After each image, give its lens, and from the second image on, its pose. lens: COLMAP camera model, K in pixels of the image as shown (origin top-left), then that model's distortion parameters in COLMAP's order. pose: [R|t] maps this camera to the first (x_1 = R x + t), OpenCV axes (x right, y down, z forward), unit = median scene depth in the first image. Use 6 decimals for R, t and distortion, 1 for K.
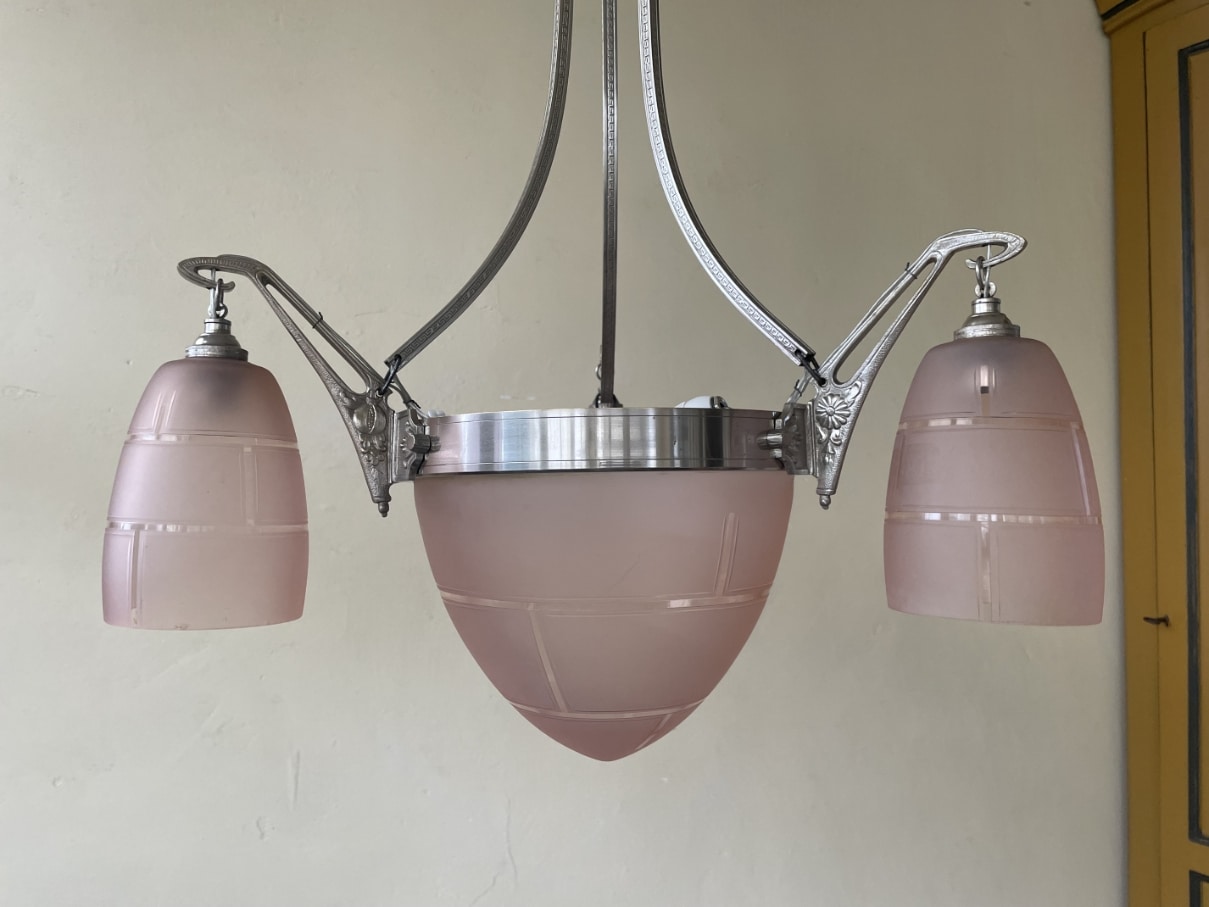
lens RADIAL K [[900.5, 0, 598.7], [0, 900.5, 451.7], [0, 0, 1]] dist [0.058609, -0.095819]
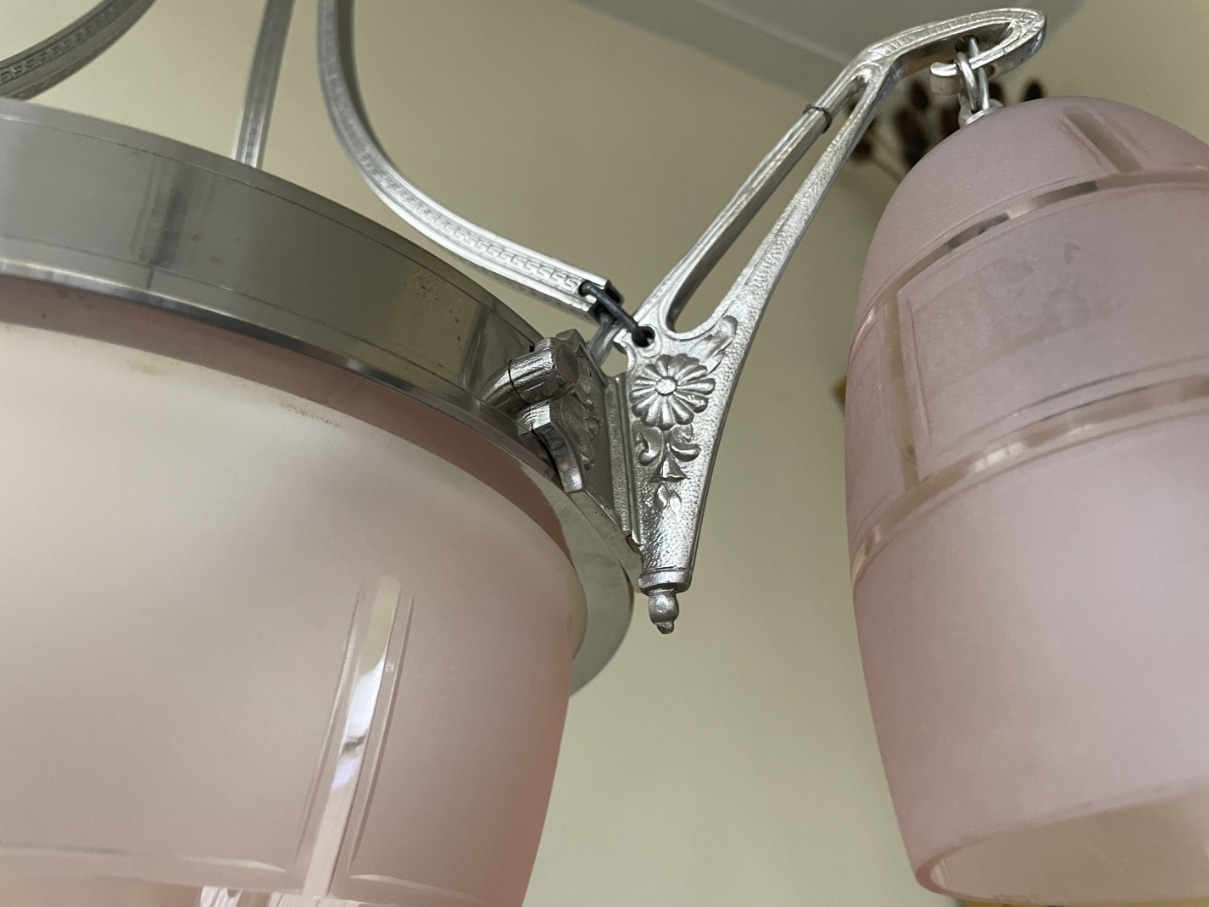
lens RADIAL K [[900.5, 0, 598.7], [0, 900.5, 451.7], [0, 0, 1]] dist [0.058609, -0.095819]
pose [[0.967769, 0.111073, 0.226023, 0.137839], [0.017998, 0.864687, -0.501989, 0.184606], [-0.251197, 0.489877, 0.834818, 0.681939]]
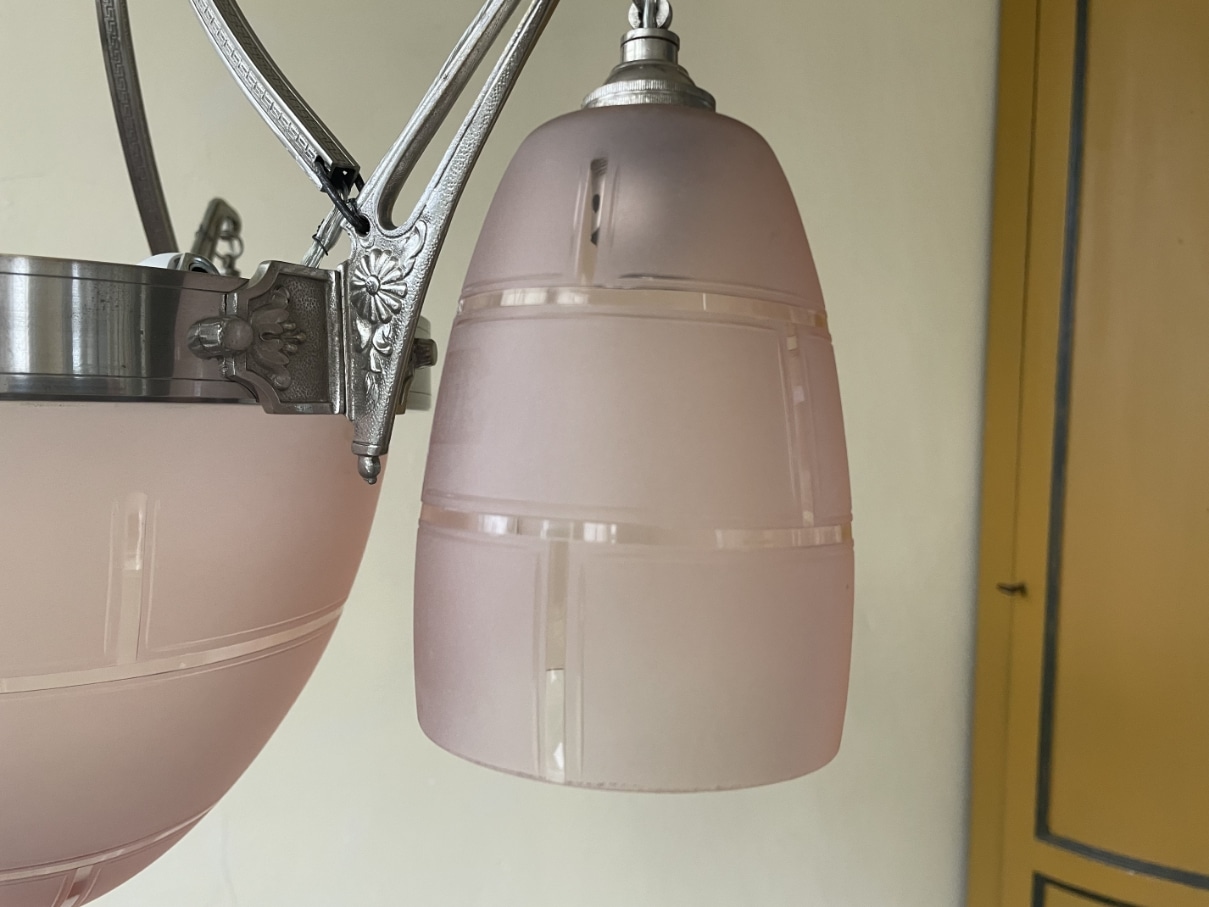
lens RADIAL K [[904.0, 0, 604.5], [0, 904.0, 453.5], [0, 0, 1]] dist [0.009026, -0.000834]
pose [[0.993618, 0.018665, 0.111243, 0.328403], [-0.027295, 0.996691, 0.076559, 0.005034], [-0.109446, -0.079107, 0.990840, 0.495313]]
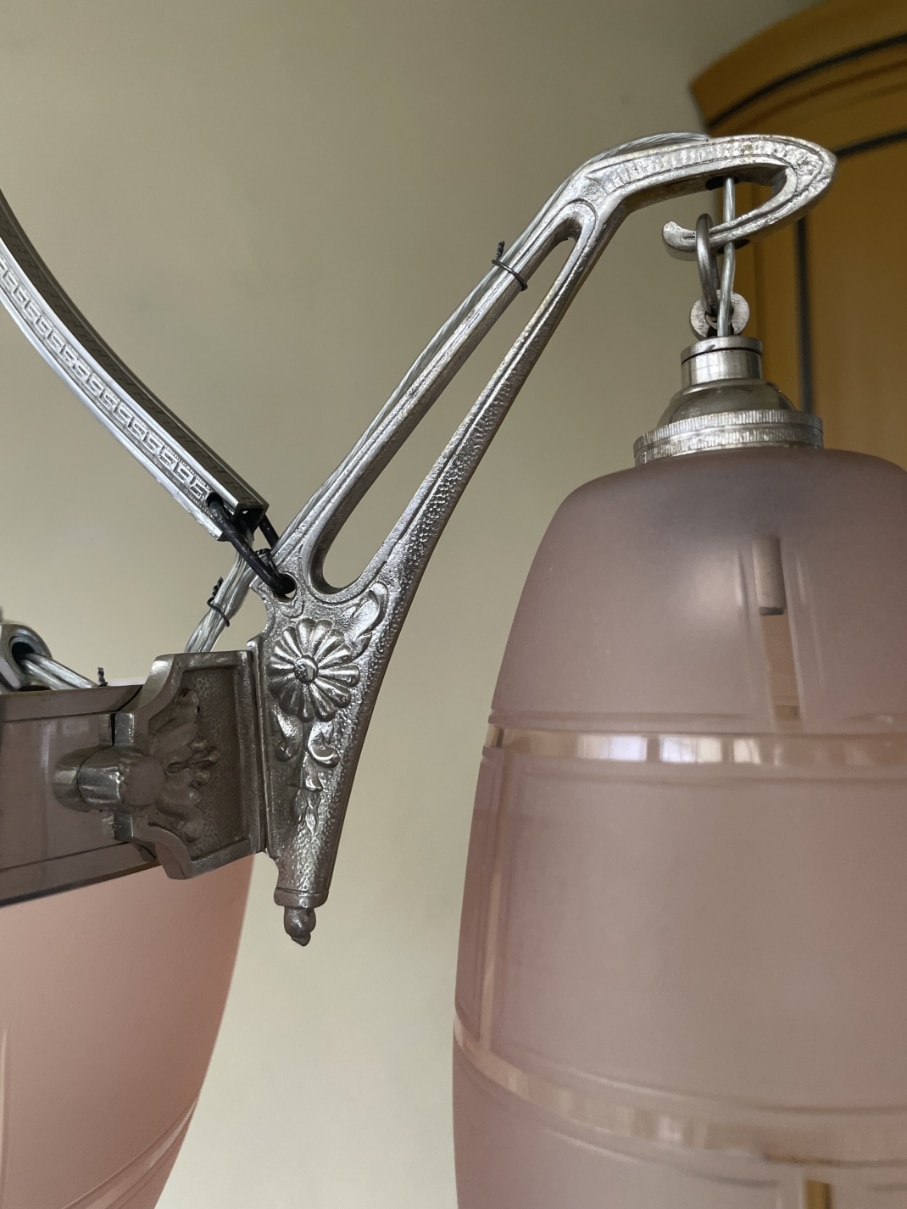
lens RADIAL K [[917.8, 0, 453.5], [0, 917.8, 604.5], [0, 0, 1]] dist [0.082836, -0.125621]
pose [[0.962113, -0.023312, 0.271654, 0.215377], [0.028222, 0.999501, -0.014181, -0.063452], [-0.271188, 0.021311, 0.962291, 0.640528]]
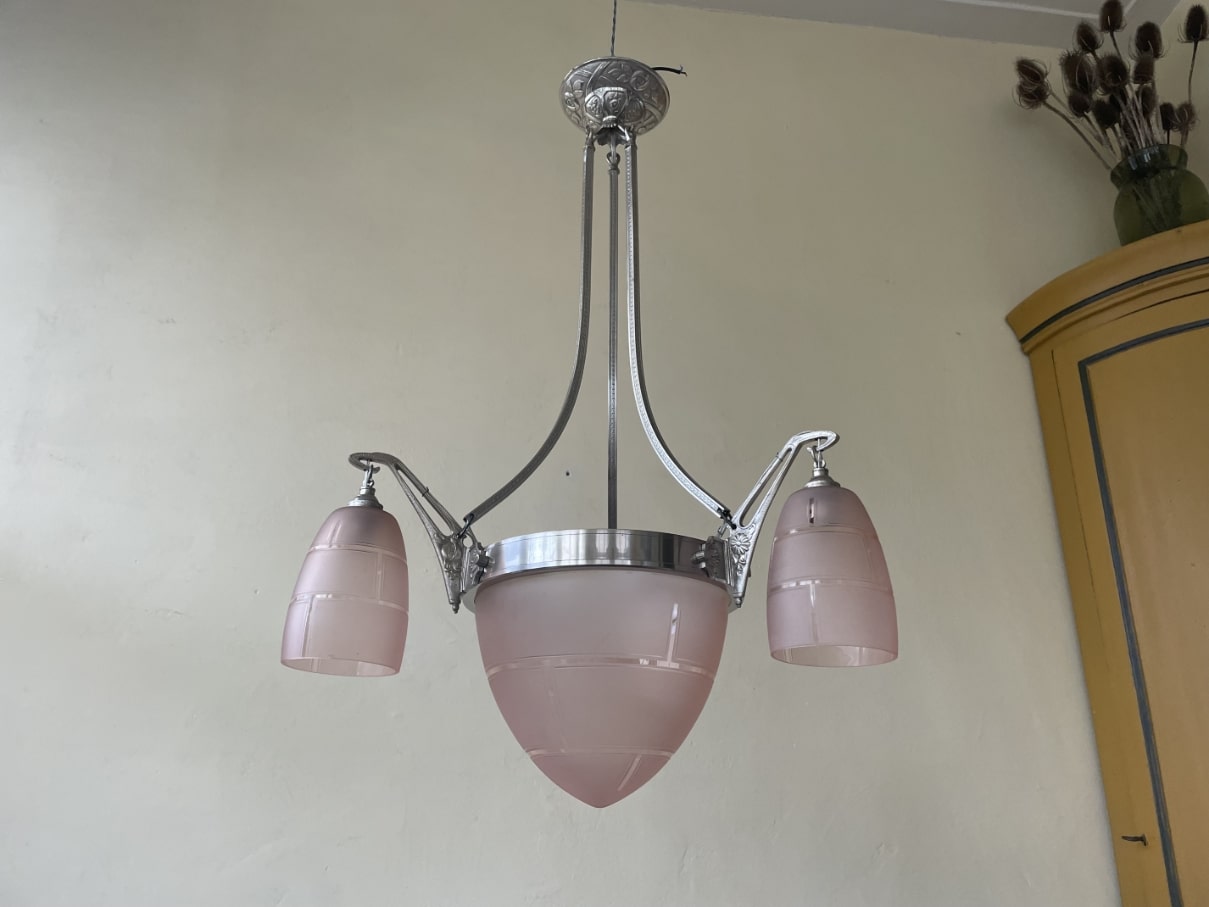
lens RADIAL K [[906.1, 0, 611.4], [0, 906.1, 443.2], [0, 0, 1]] dist [0.003042, -0.006620]
pose [[0.998459, -0.004172, -0.055336, 0.121601], [-0.015654, 0.935499, -0.352982, 0.356380], [0.053239, 0.353304, 0.933992, -0.563705]]
